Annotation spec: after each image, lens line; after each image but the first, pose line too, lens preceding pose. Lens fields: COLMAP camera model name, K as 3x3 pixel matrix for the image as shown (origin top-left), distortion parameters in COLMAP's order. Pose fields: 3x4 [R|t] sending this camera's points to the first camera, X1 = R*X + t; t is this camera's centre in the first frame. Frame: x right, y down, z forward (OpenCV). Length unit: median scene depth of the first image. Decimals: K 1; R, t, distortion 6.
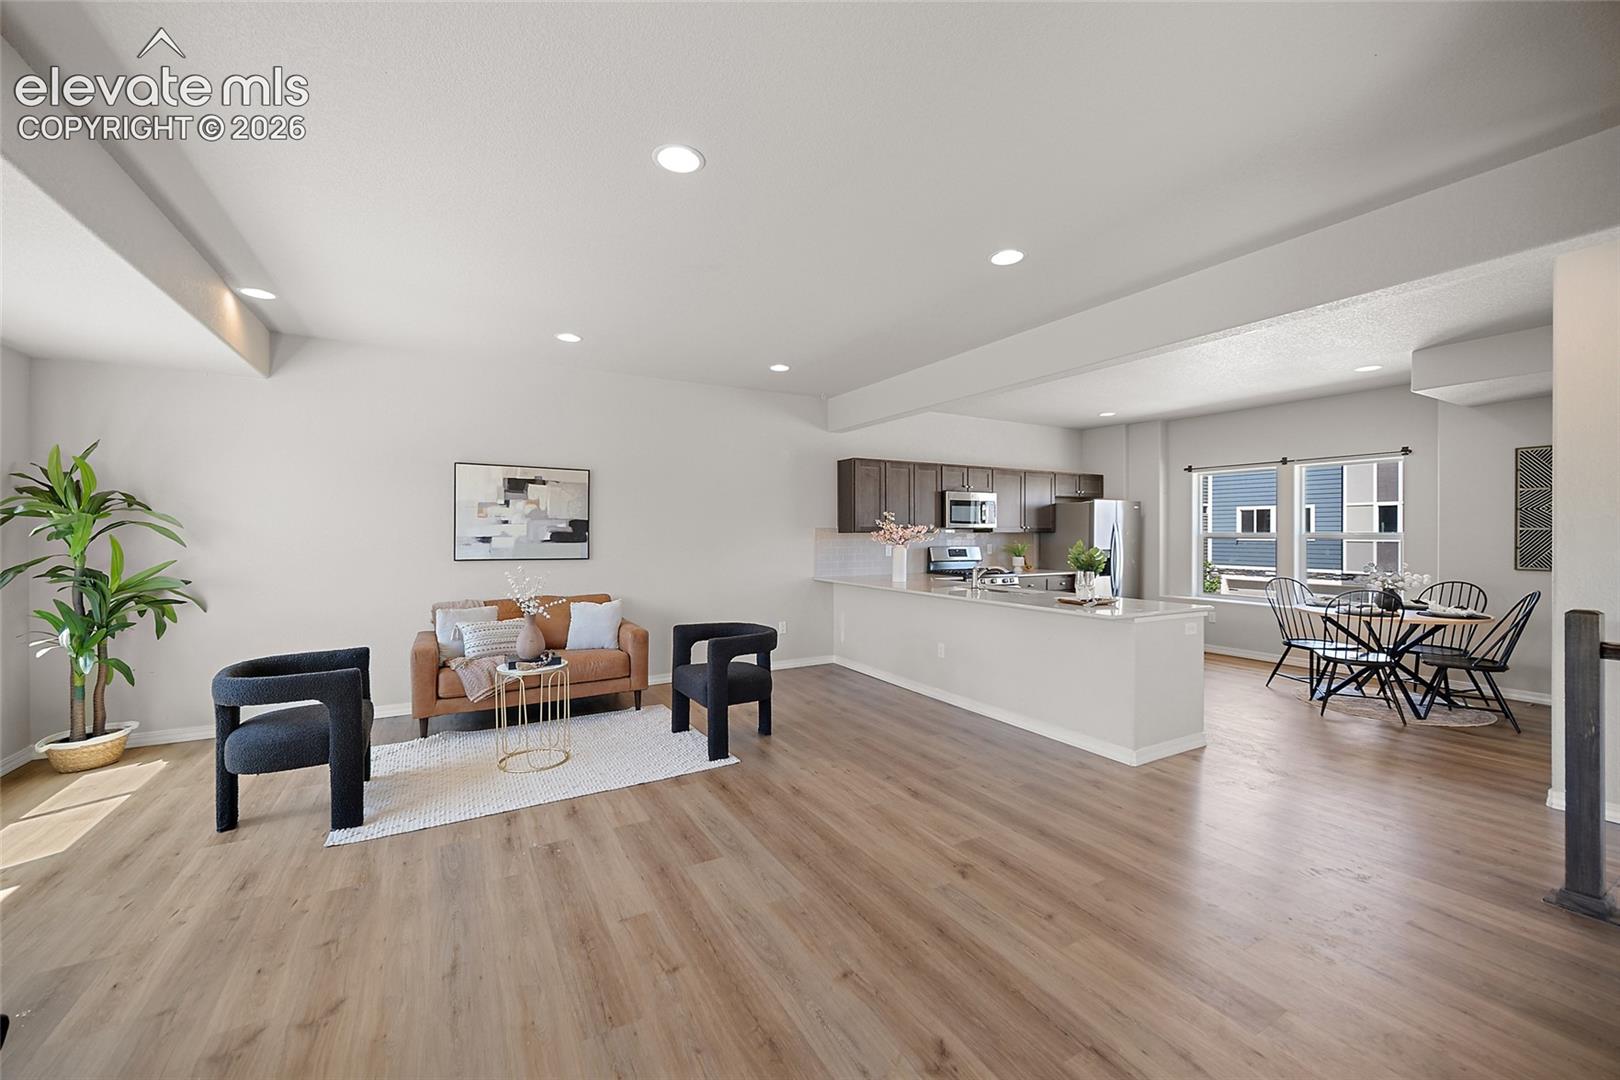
lens RADIAL K [[636.9, 0, 811.0], [0, 636.9, 540.1], [0, 0, 1]] dist [-0.003527, 0.001299]
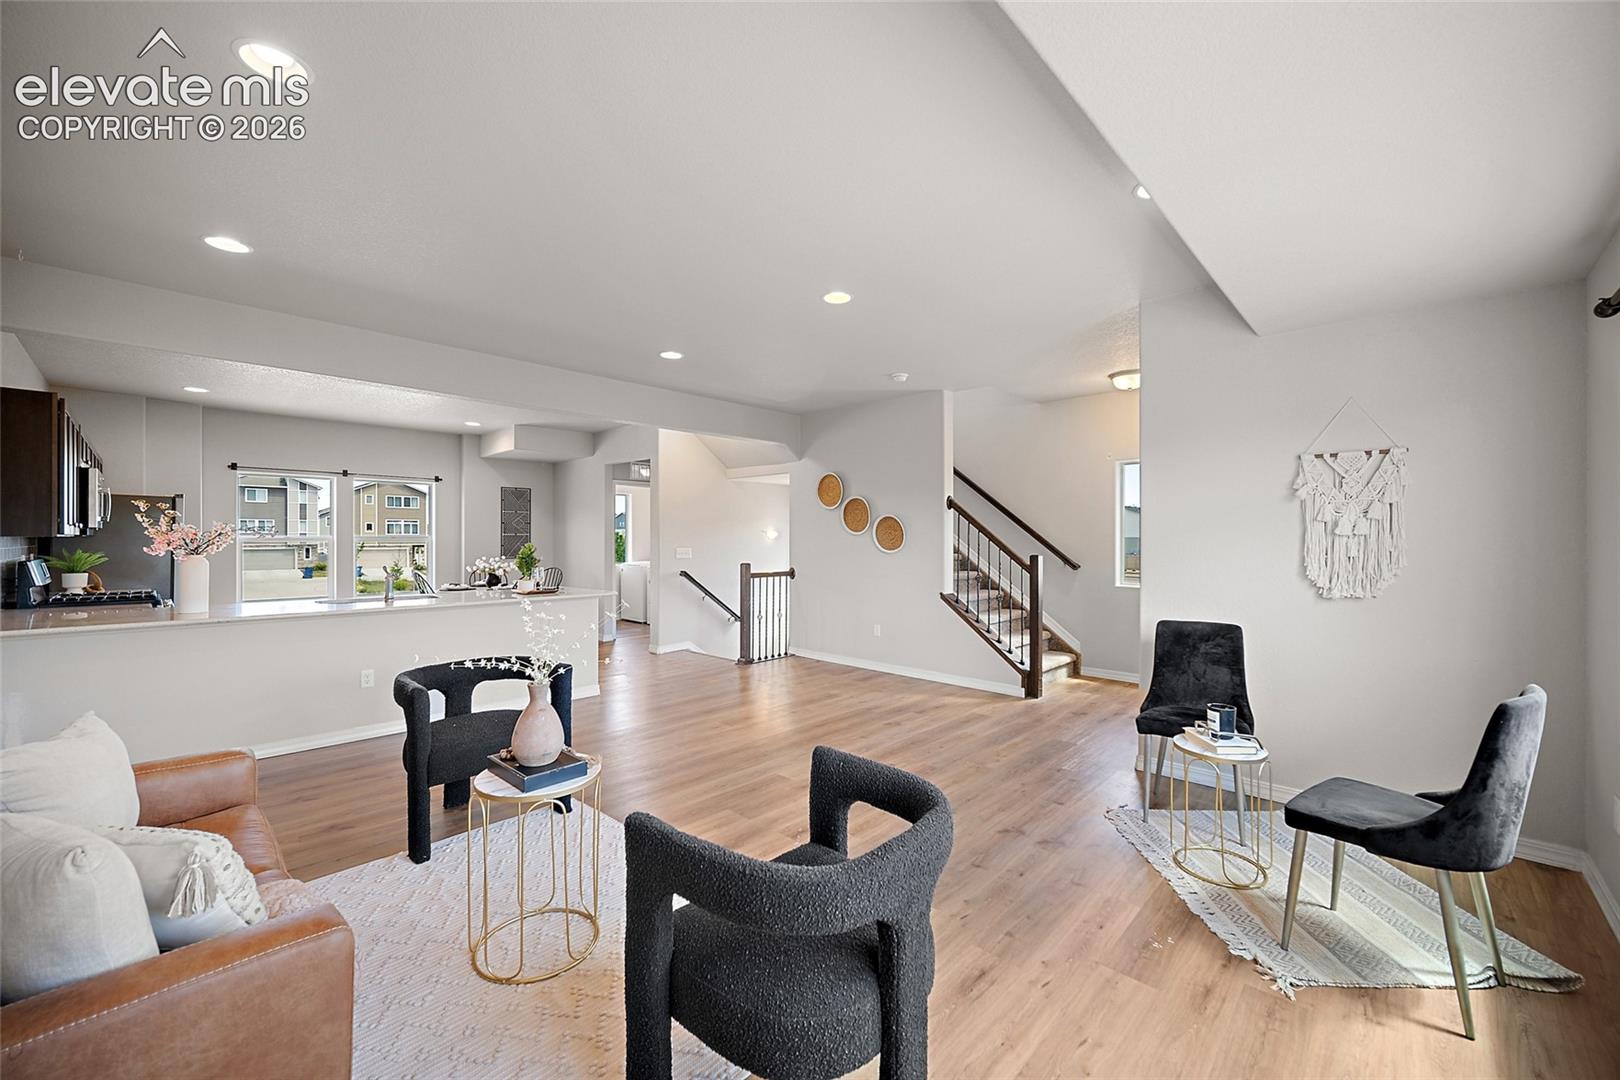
lens RADIAL K [[636.9, 0, 816.2], [0, 636.9, 541.3], [0, 0, 1]] dist [-0.003527, 0.001299]
pose [[-0.288969, -0.007359, 0.957310, -0.675244], [0.010310, 0.999889, 0.010798, -0.007698], [-0.957283, 0.012990, -0.288861, 0.600630]]
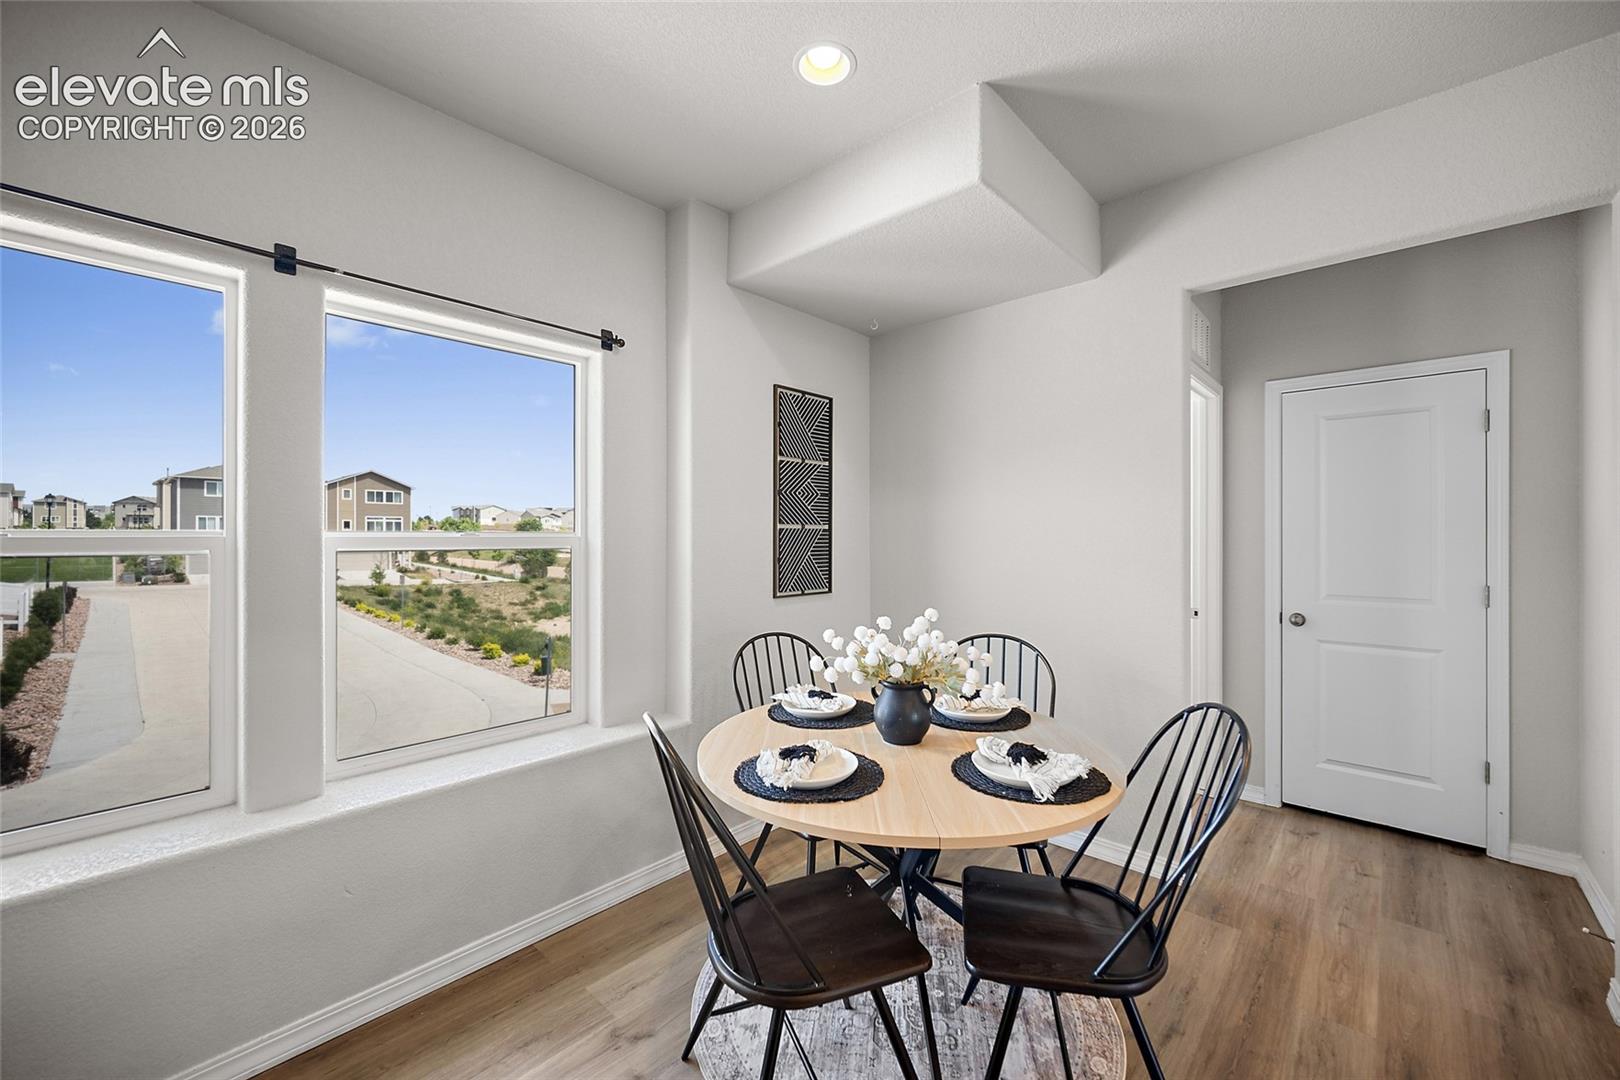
lens RADIAL K [[636.9, 0, 796.7], [0, 636.9, 539.8], [0, 0, 1]] dist [-0.003527, 0.001299]
pose [[-0.293090, -0.006094, 0.956065, 0.490632], [0.008855, 0.999919, 0.009088, -0.009409], [-0.956044, 0.011129, -0.293013, 1.003652]]
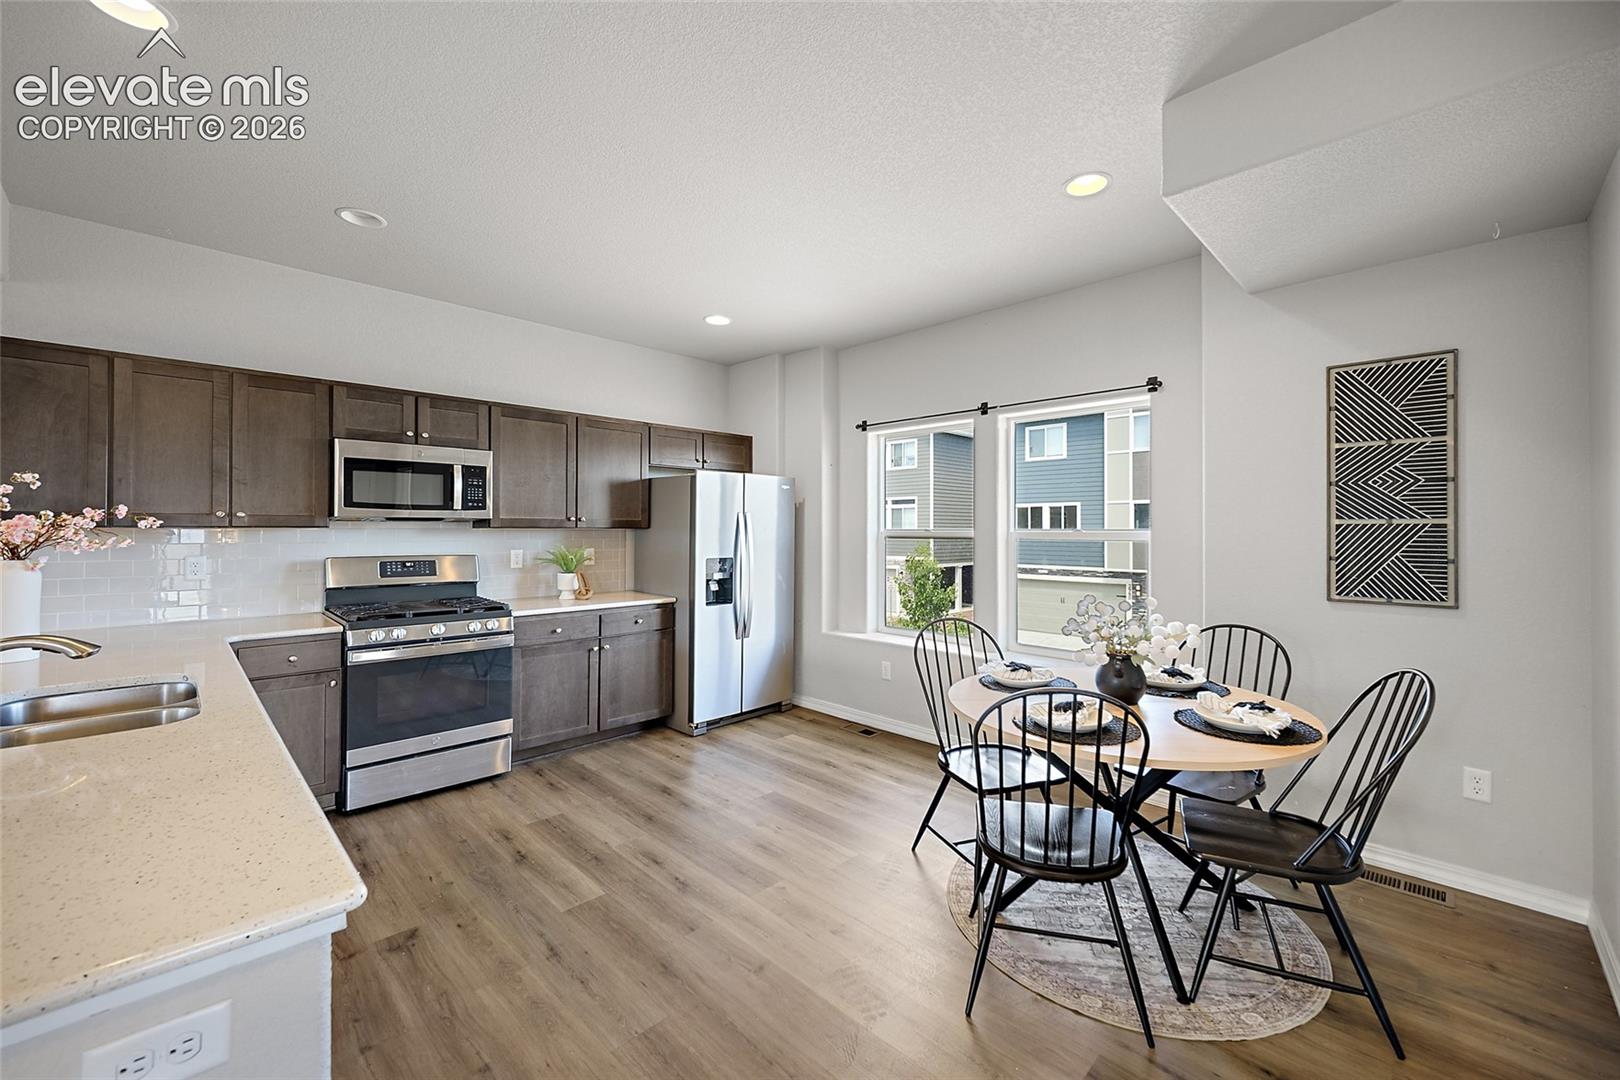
lens RADIAL K [[636.9, 0, 815.7], [0, 636.9, 530.7], [0, 0, 1]] dist [-0.003527, 0.001299]
pose [[0.966337, 0.001381, 0.257276, 0.501654], [0.000893, 0.999962, -0.008723, -0.005882], [-0.257279, 0.008659, 0.966298, 0.532847]]
